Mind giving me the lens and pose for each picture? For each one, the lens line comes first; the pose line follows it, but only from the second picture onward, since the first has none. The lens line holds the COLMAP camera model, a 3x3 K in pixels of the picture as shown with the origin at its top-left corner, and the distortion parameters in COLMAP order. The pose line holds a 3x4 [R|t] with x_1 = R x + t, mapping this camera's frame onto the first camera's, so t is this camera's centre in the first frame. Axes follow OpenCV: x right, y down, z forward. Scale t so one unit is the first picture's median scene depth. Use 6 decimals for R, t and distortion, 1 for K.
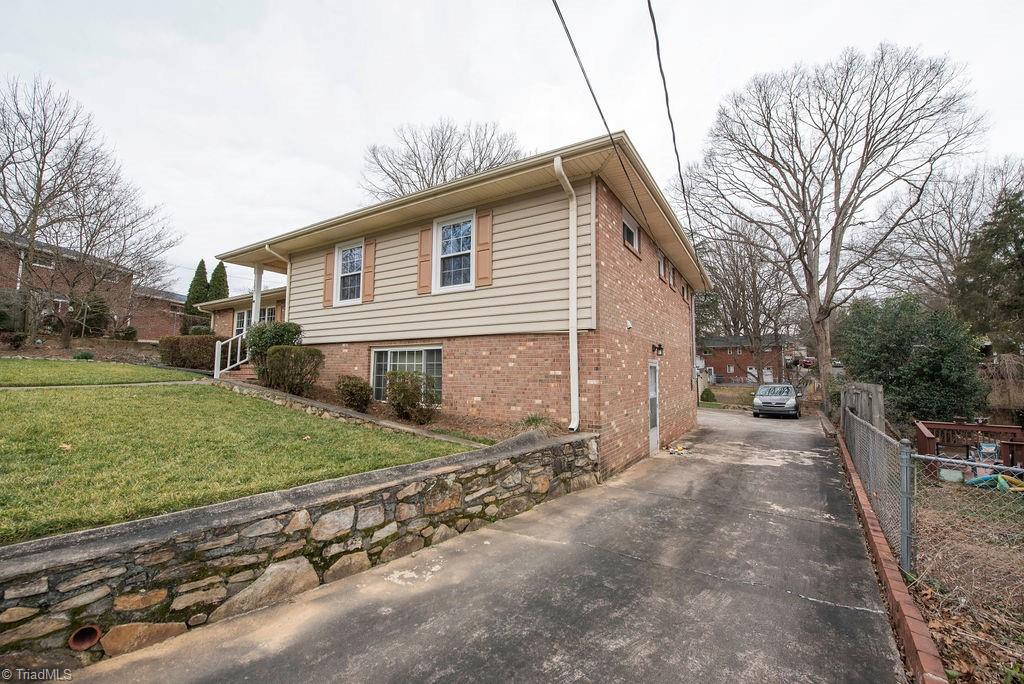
lens RADIAL K [[408.4, 0, 513.2], [0, 408.4, 339.7], [0, 0, 1]] dist [-0.020562, -0.000879]
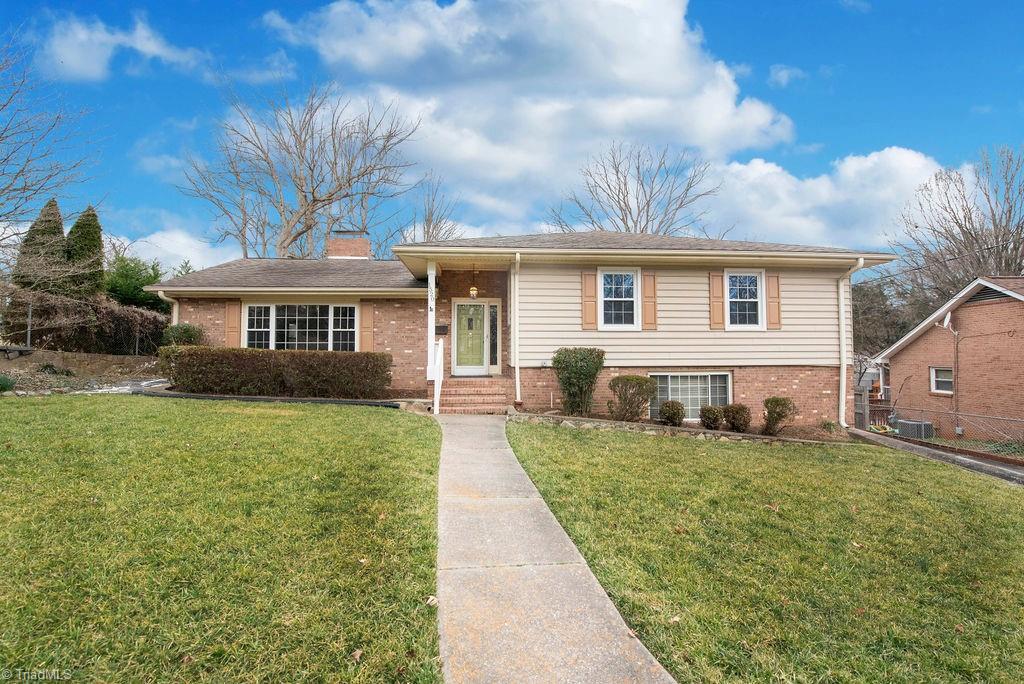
lens RADIAL K [[408.4, 0, 513.2], [0, 408.4, 339.7], [0, 0, 1]] dist [-0.020562, -0.000879]
pose [[0.824961, 0.010556, 0.565091, -1.429372], [-0.037293, 0.998663, 0.035788, -0.104113], [-0.563958, -0.050597, 0.824252, 0.353680]]
